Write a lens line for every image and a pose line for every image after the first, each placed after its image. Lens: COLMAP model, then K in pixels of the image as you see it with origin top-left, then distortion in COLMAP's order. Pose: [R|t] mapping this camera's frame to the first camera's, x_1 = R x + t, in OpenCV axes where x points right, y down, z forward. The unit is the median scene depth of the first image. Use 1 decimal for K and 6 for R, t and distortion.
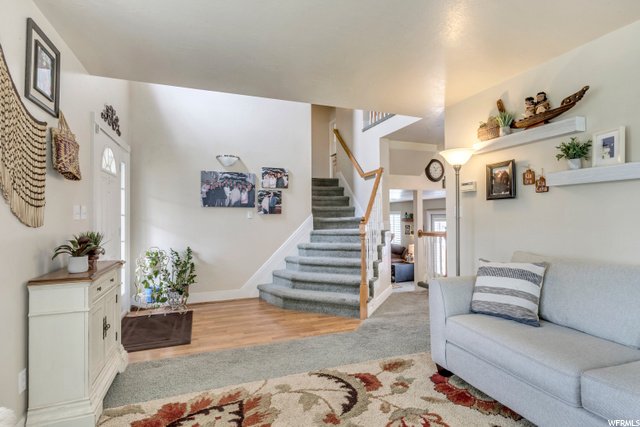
lens RADIAL K [[302.2, 0, 319.6], [0, 302.2, 211.4], [0, 0, 1]] dist [0.001386, -0.003828]
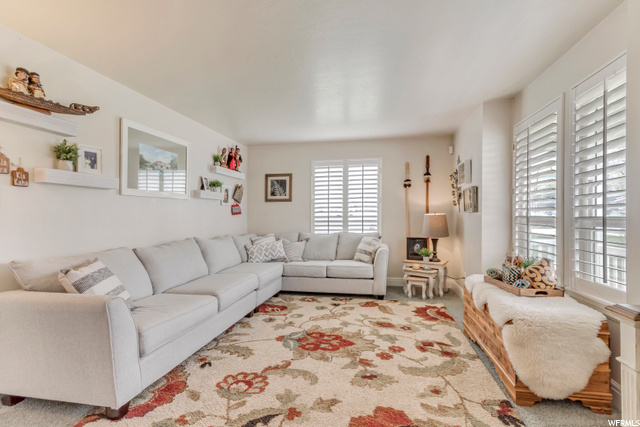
lens RADIAL K [[302.2, 0, 319.6], [0, 302.2, 211.4], [0, 0, 1]] dist [0.001386, -0.003828]
pose [[-0.838213, 0.020652, 0.544952, -0.489936], [0.002931, 0.999439, -0.033366, 0.043065], [-0.545336, -0.026371, -0.837803, 1.488849]]
